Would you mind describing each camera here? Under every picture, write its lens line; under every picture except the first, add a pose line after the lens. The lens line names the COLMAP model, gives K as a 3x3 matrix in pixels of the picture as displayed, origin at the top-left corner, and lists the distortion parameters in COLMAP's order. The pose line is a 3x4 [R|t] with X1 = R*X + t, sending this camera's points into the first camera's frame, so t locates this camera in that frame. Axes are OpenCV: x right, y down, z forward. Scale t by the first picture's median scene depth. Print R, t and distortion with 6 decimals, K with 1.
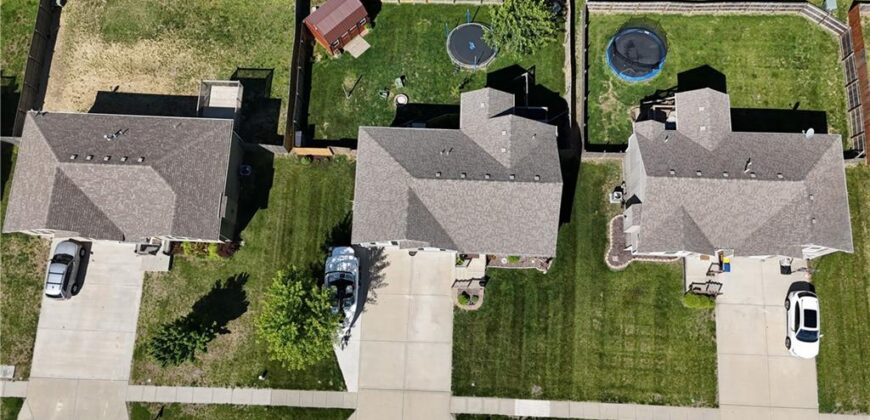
lens RADIAL K [[641.3, 0, 437.1], [0, 641.3, 210.9], [0, 0, 1]] dist [0.066437, -0.061908]
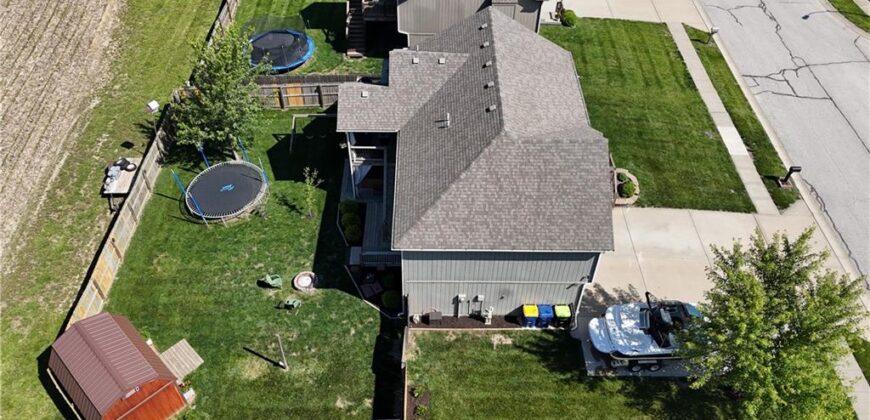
lens RADIAL K [[641.3, 0, 436.2], [0, 641.3, 212.0], [0, 0, 1]] dist [0.066437, -0.061908]
pose [[-0.046532, -0.700833, 0.711806, -0.462223], [0.968909, 0.141681, 0.202836, -0.200162], [-0.243004, 0.699113, 0.672451, 0.589684]]
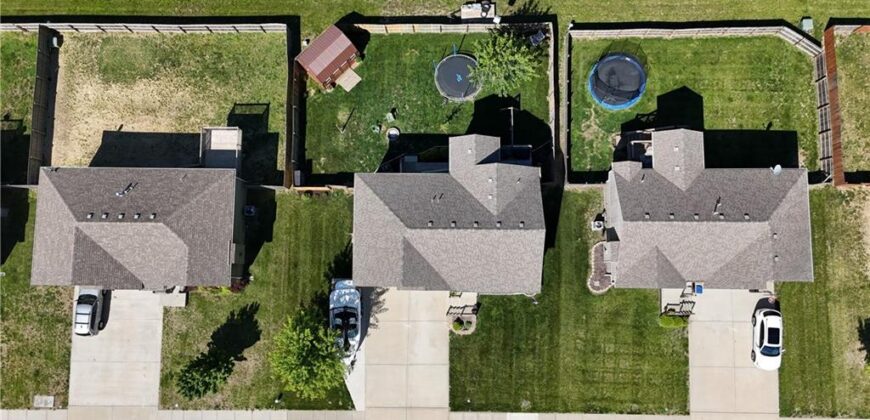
lens RADIAL K [[641.3, 0, 436.7], [0, 641.3, 209.9], [0, 0, 1]] dist [0.066437, -0.061908]
pose [[0.999393, -0.034685, -0.003273, 0.015442], [0.034824, 0.991867, 0.122420, -0.189416], [-0.001000, -0.122460, 0.992473, -0.058480]]
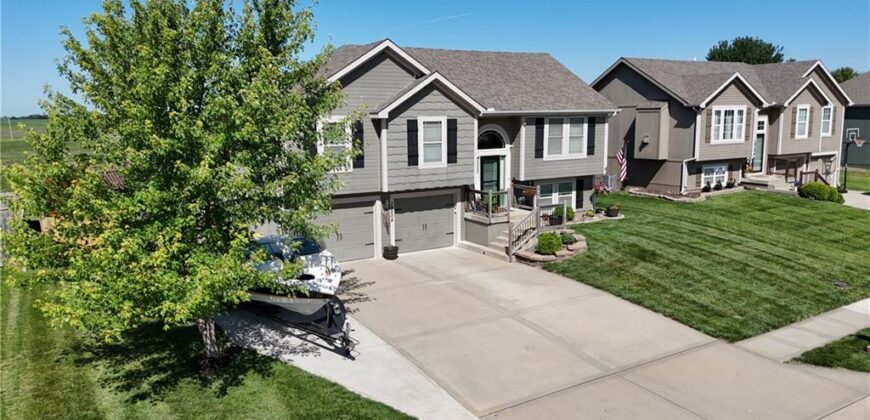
lens RADIAL K [[641.3, 0, 434.4], [0, 641.3, 213.2], [0, 0, 1]] dist [0.066437, -0.061908]
pose [[0.829170, -0.072535, 0.554271, -0.261032], [0.542578, 0.342984, -0.766793, 0.419448], [-0.134487, 0.936537, 0.323748, 0.840779]]
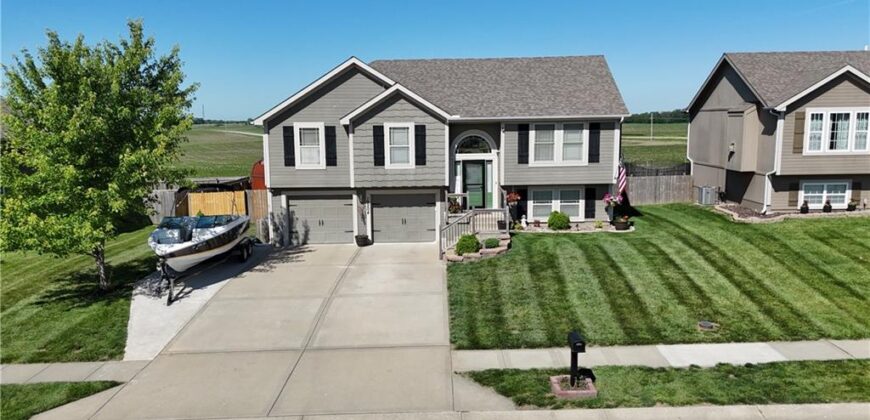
lens RADIAL K [[641.3, 0, 437.9], [0, 641.3, 210.4], [0, 0, 1]] dist [0.066437, -0.061908]
pose [[0.999219, 0.002119, 0.039470, 0.002139], [0.036007, 0.363127, -0.931044, 0.545239], [-0.016305, 0.931737, 0.362766, 0.804031]]
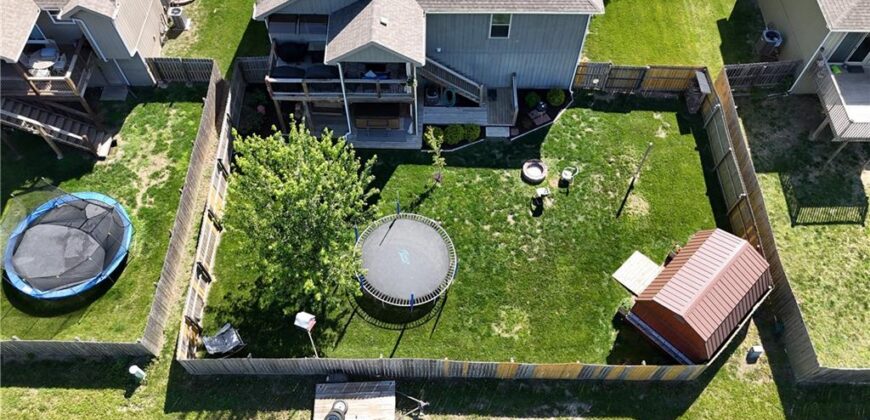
lens RADIAL K [[641.3, 0, 437.6], [0, 641.3, 212.9], [0, 0, 1]] dist [0.066437, -0.061908]
pose [[-0.999252, 0.037741, -0.008443, 0.034783], [-0.032714, -0.708450, 0.705002, -0.627918], [0.020626, 0.704751, 0.709155, 0.691647]]
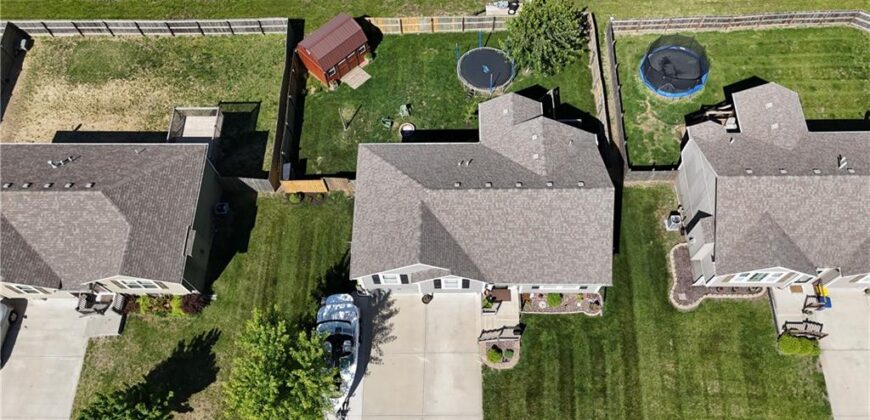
lens RADIAL K [[641.3, 0, 437.5], [0, 641.3, 209.4], [0, 0, 1]] dist [0.066437, -0.061908]
pose [[0.999430, -0.033295, 0.005509, -0.025664], [0.033697, 0.975556, -0.217152, 0.131437], [0.001856, 0.217214, 0.976122, 0.197651]]
